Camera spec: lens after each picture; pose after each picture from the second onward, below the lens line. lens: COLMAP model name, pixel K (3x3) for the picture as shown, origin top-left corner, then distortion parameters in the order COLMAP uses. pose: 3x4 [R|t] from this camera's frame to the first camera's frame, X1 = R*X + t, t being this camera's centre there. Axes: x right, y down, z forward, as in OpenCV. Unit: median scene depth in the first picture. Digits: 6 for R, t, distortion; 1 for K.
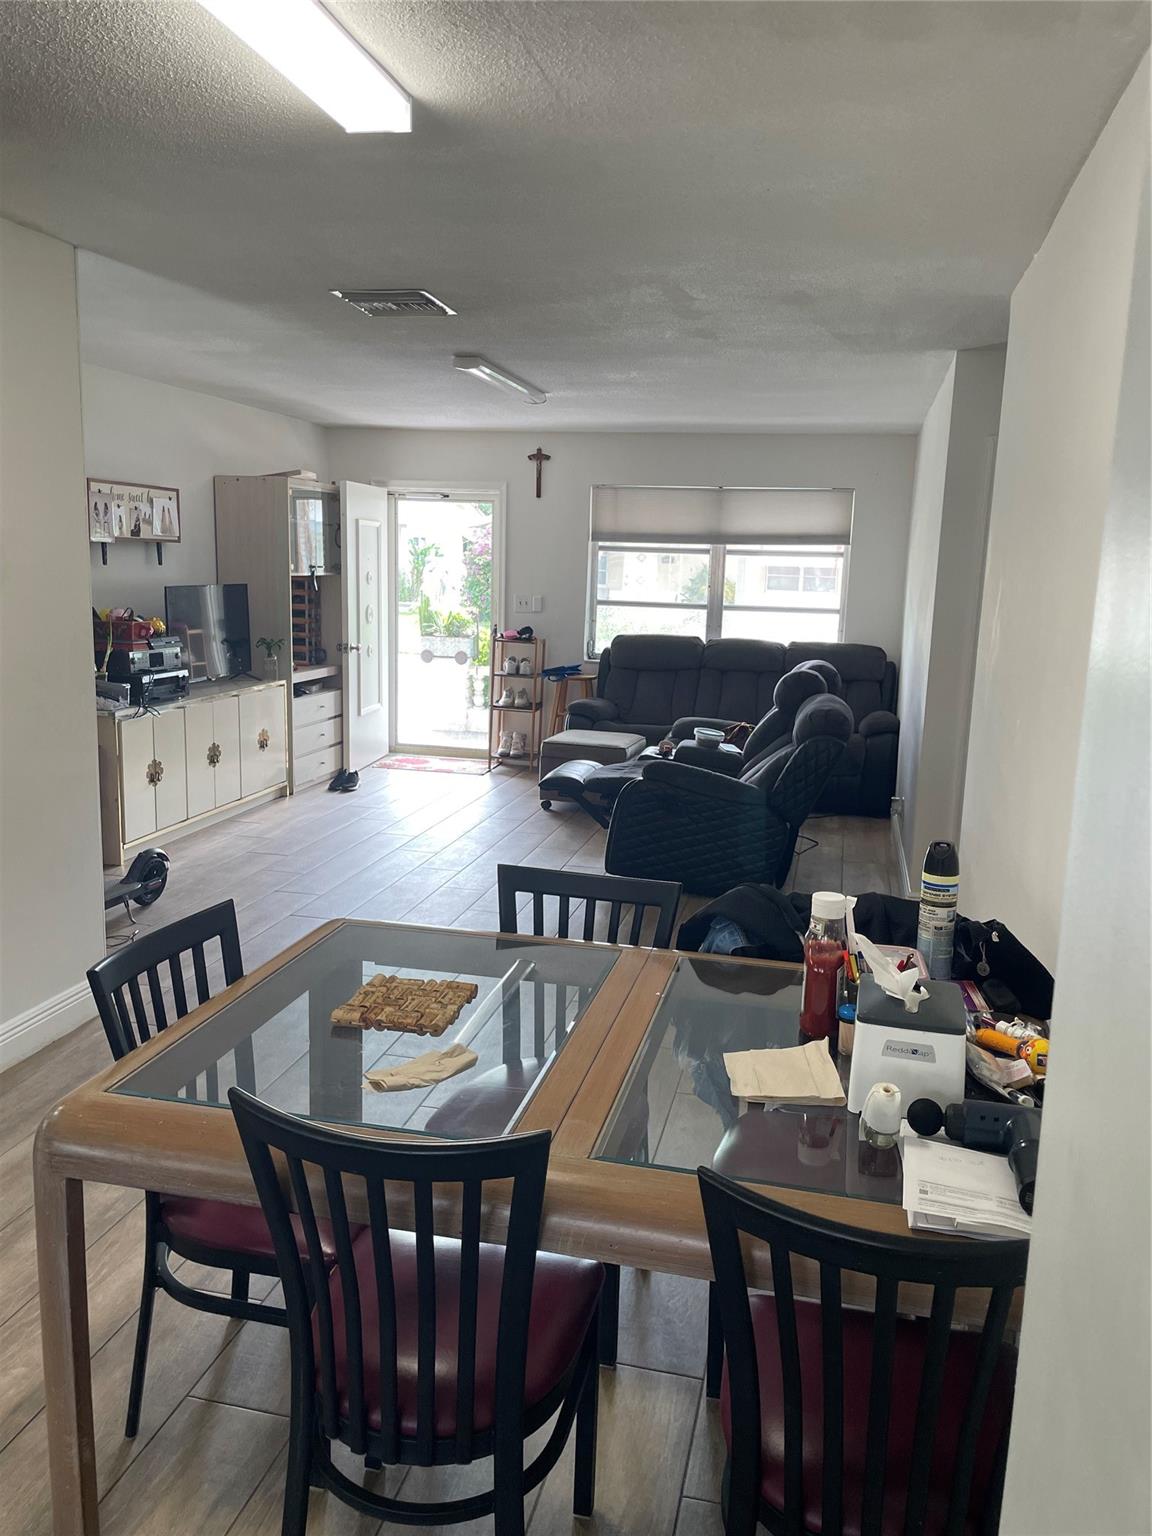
lens RADIAL K [[1172.0, 0, 578.5], [0, 1172.0, 766.0], [0, 0, 1]] dist [0.048768, -0.004943]
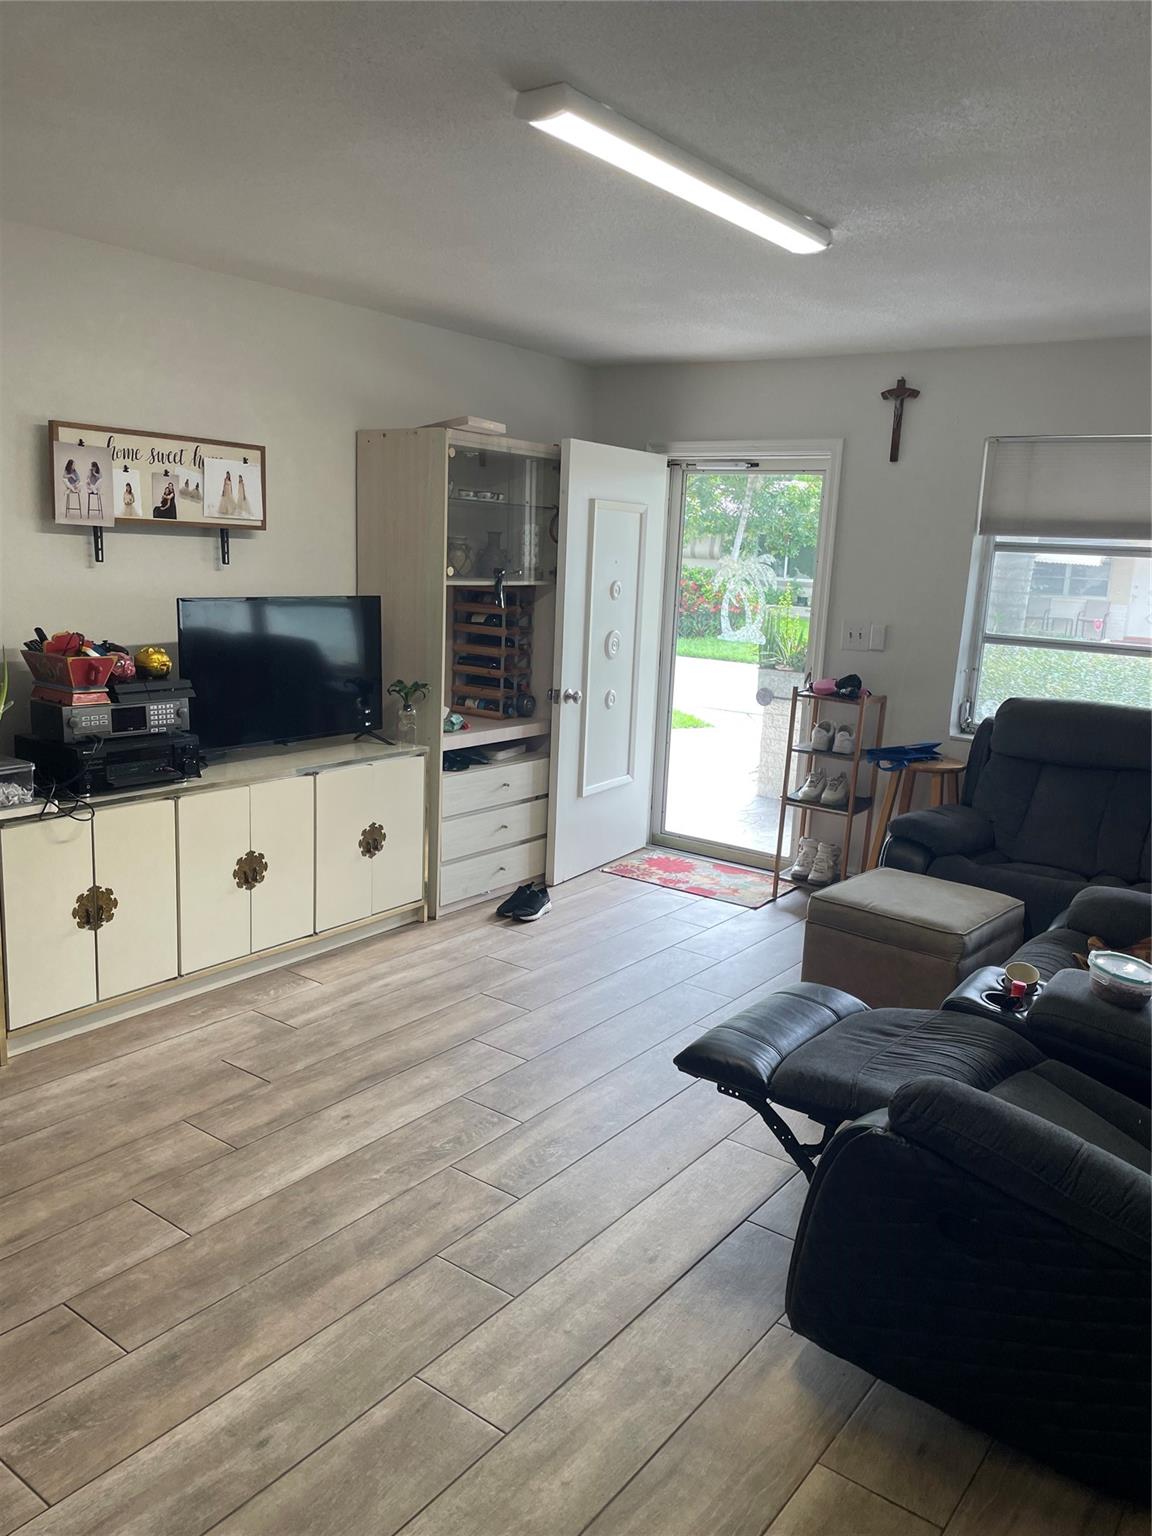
lens RADIAL K [[1172.0, 0, 574.5], [0, 1172.0, 776.9], [0, 0, 1]] dist [0.048768, -0.004943]
pose [[0.916950, 0.087395, -0.389312, 0.069617], [-0.085453, 0.996092, 0.022339, -0.070981], [0.389743, 0.012784, 0.920835, 0.402993]]
